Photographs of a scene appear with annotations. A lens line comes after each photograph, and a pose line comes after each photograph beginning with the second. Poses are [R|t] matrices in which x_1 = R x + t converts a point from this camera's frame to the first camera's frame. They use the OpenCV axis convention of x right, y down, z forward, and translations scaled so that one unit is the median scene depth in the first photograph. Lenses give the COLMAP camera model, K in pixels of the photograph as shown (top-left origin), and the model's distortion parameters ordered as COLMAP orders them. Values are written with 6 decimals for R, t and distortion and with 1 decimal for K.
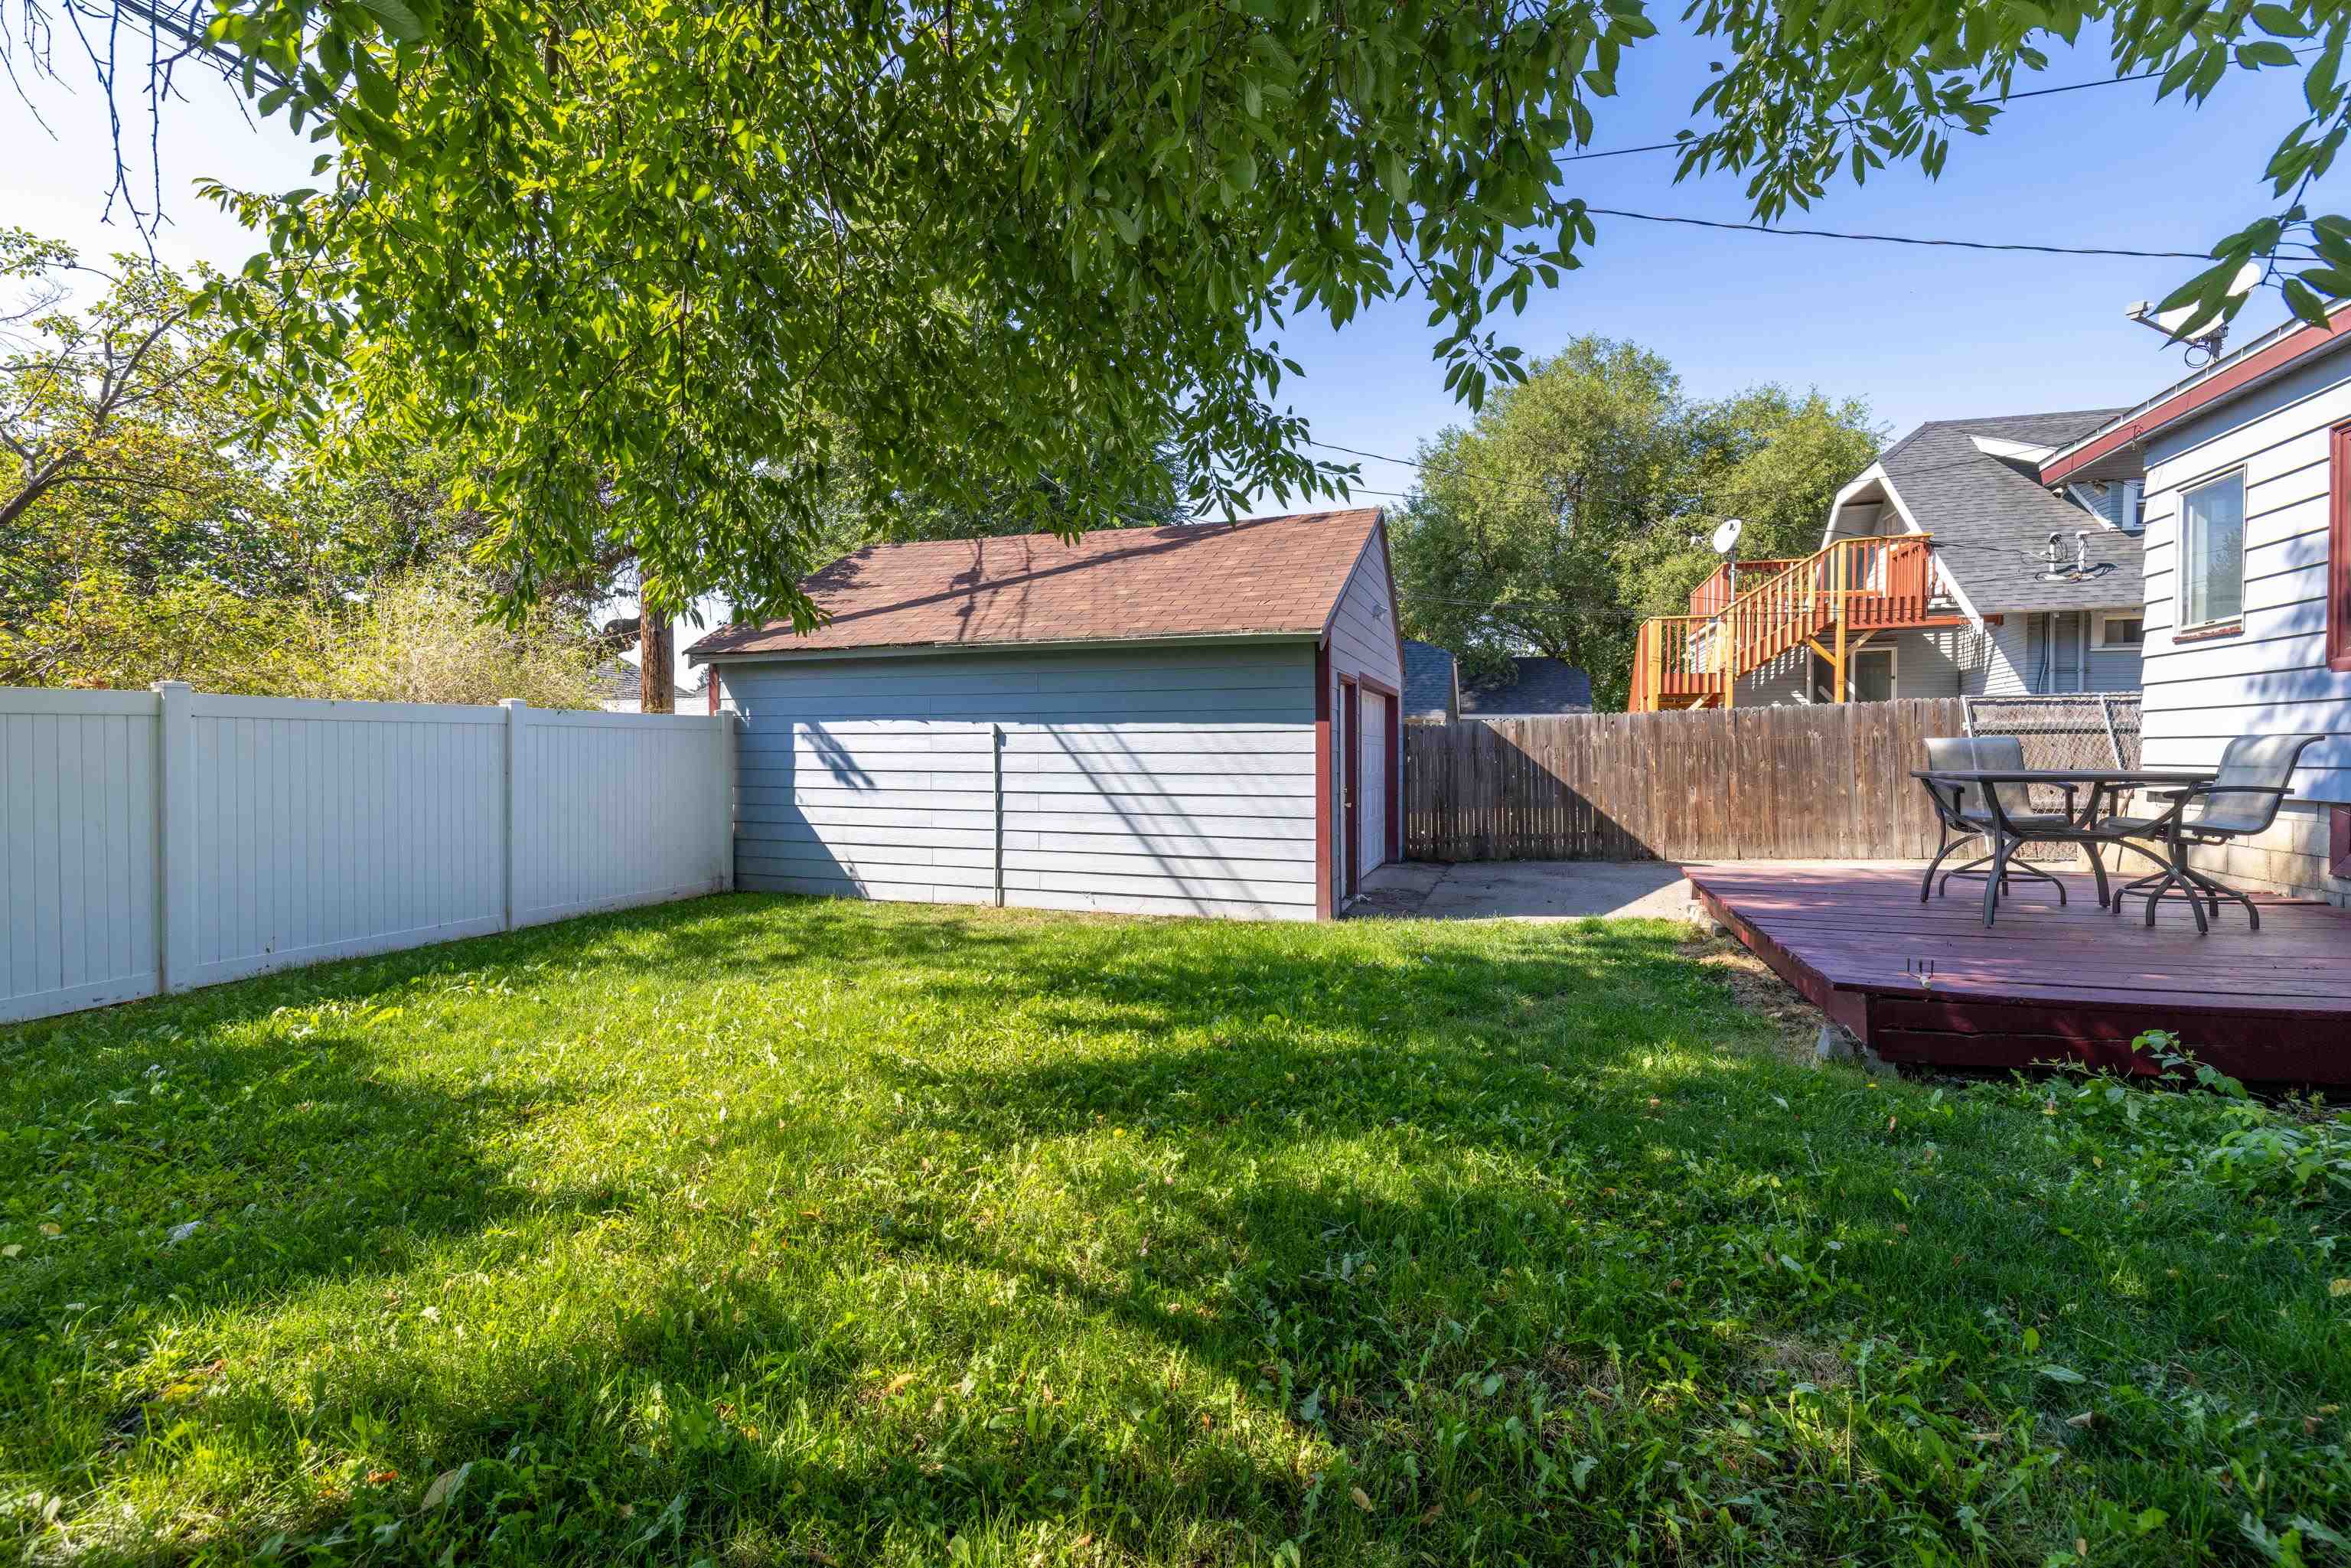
lens RADIAL K [[979.2, 0, 1172.7], [0, 979.2, 773.1], [0, 0, 1]] dist [-0.002106, -0.000459]
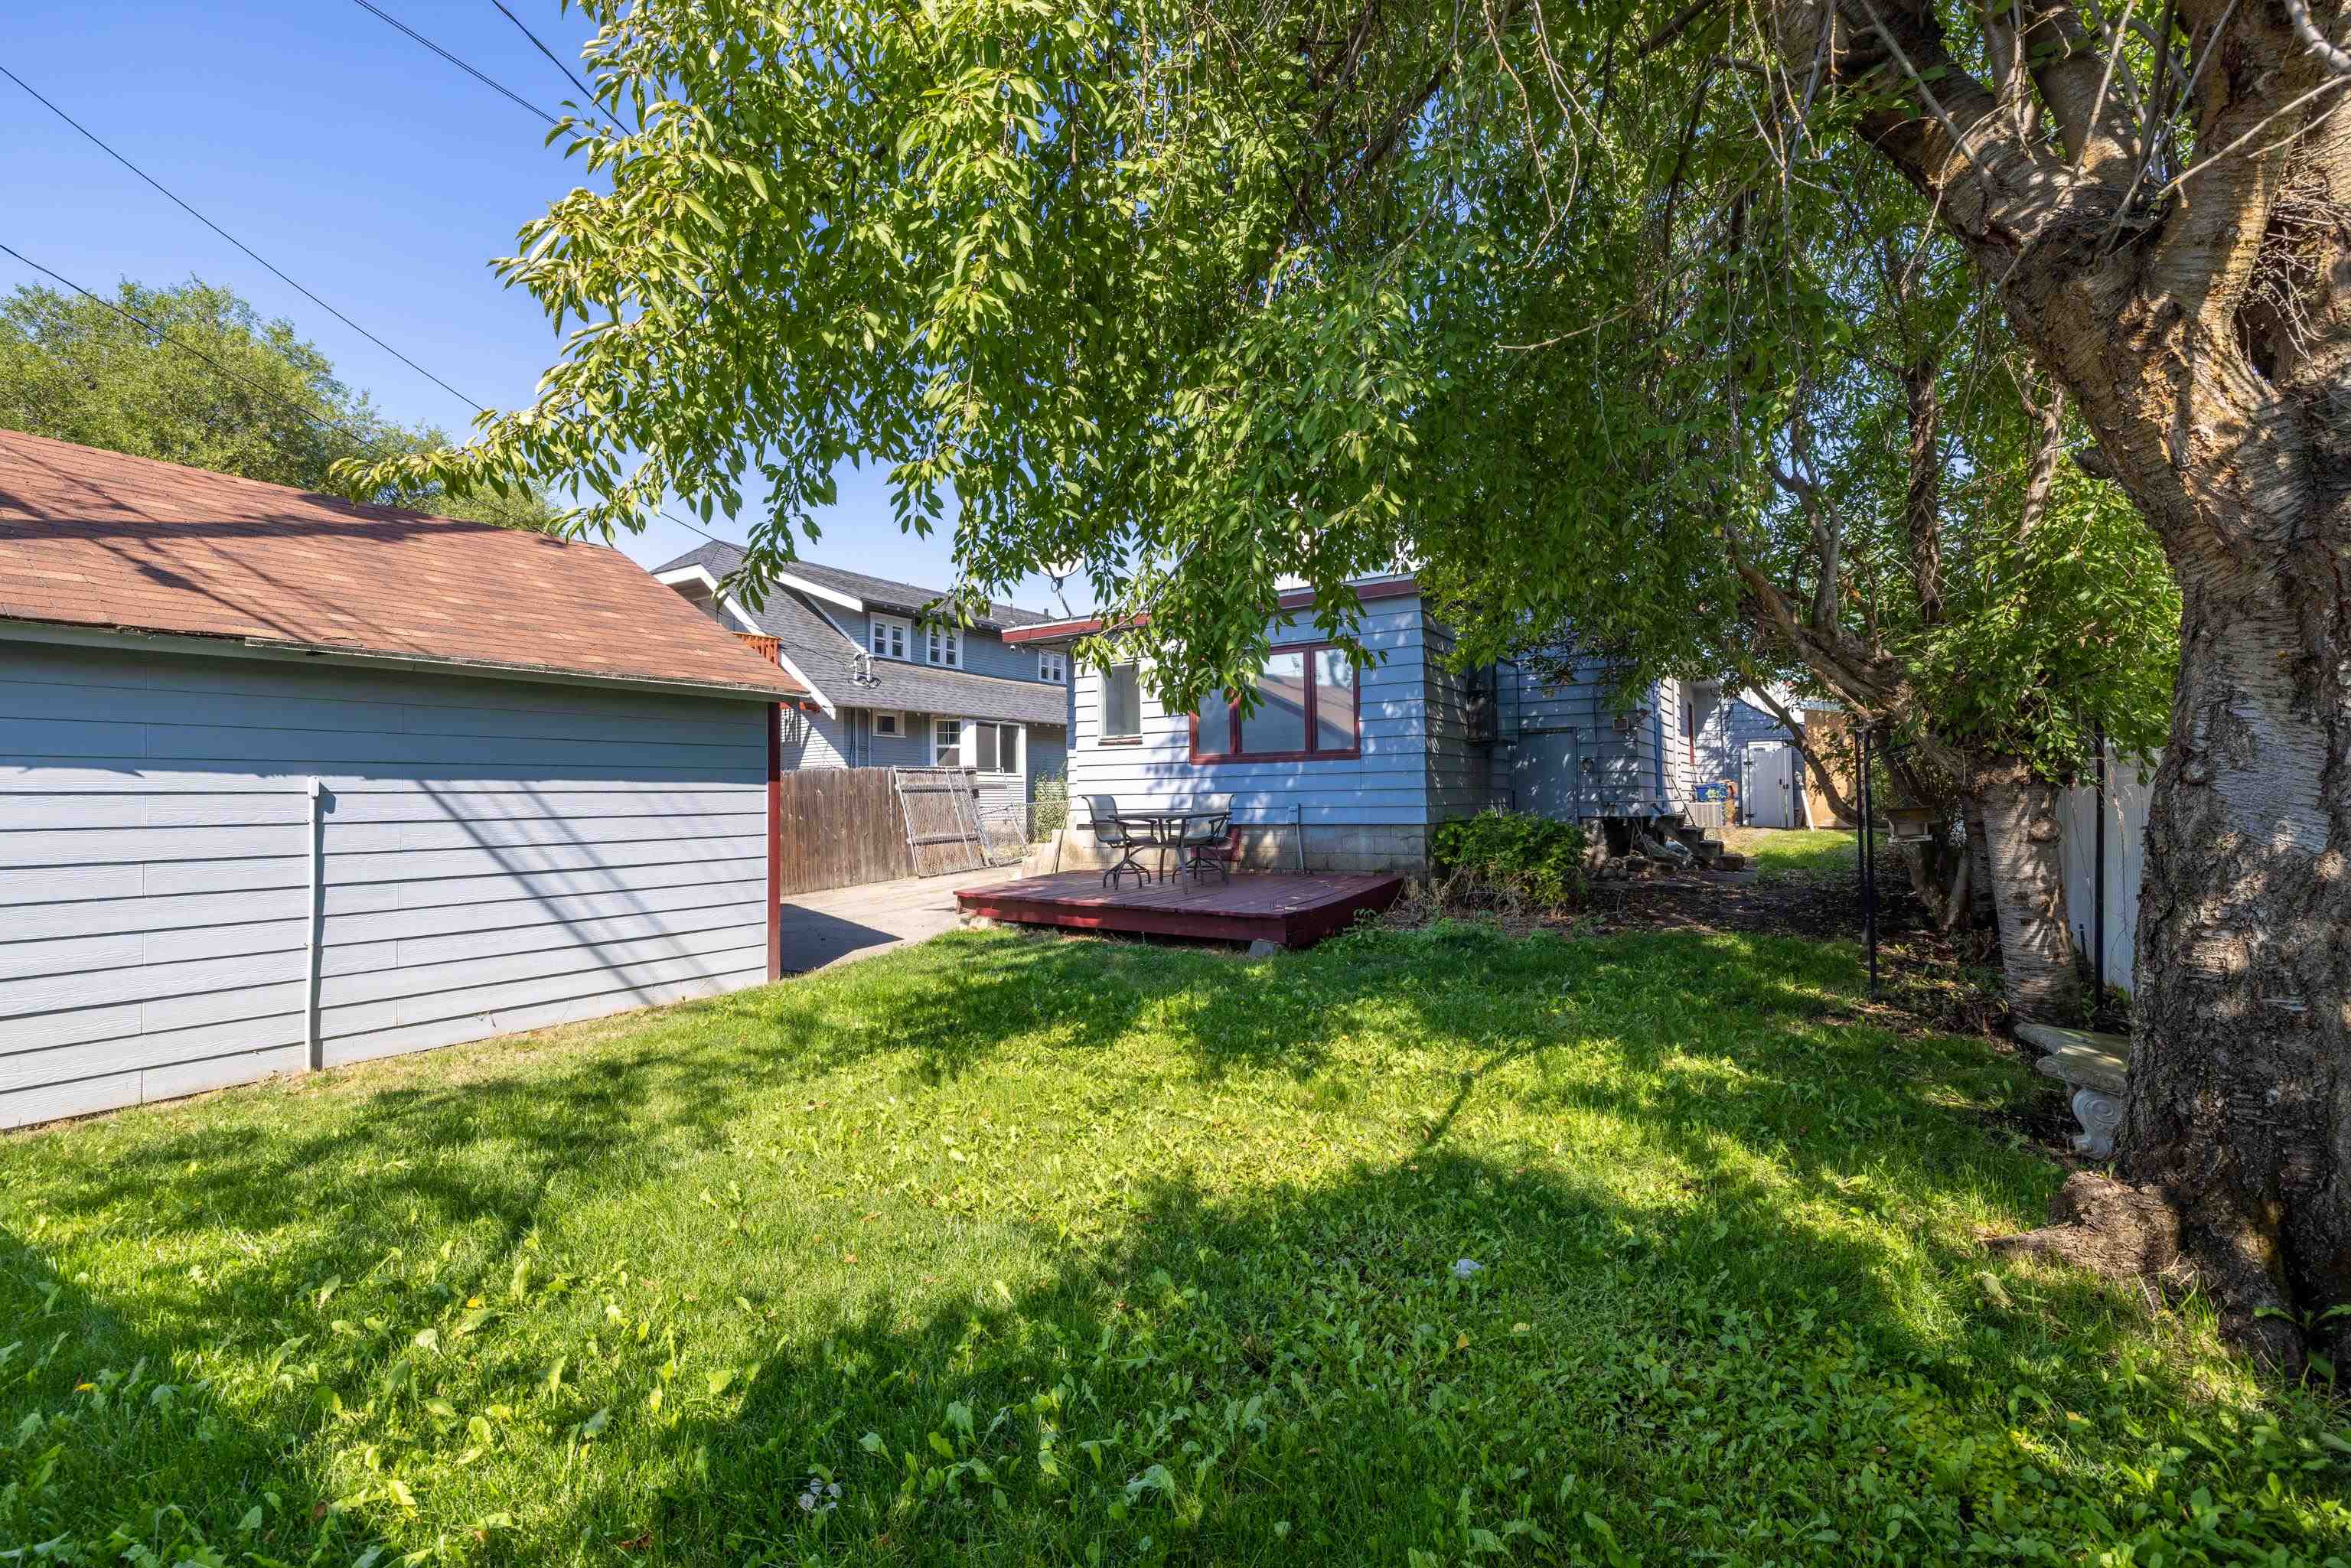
lens RADIAL K [[979.2, 0, 1175.5], [0, 979.2, 774.2], [0, 0, 1]] dist [-0.002106, -0.000459]
pose [[0.260592, 0.016913, 0.965301, -0.669780], [0.035519, 0.999002, -0.027092, -0.017151], [-0.964796, 0.041346, 0.259731, 0.318842]]
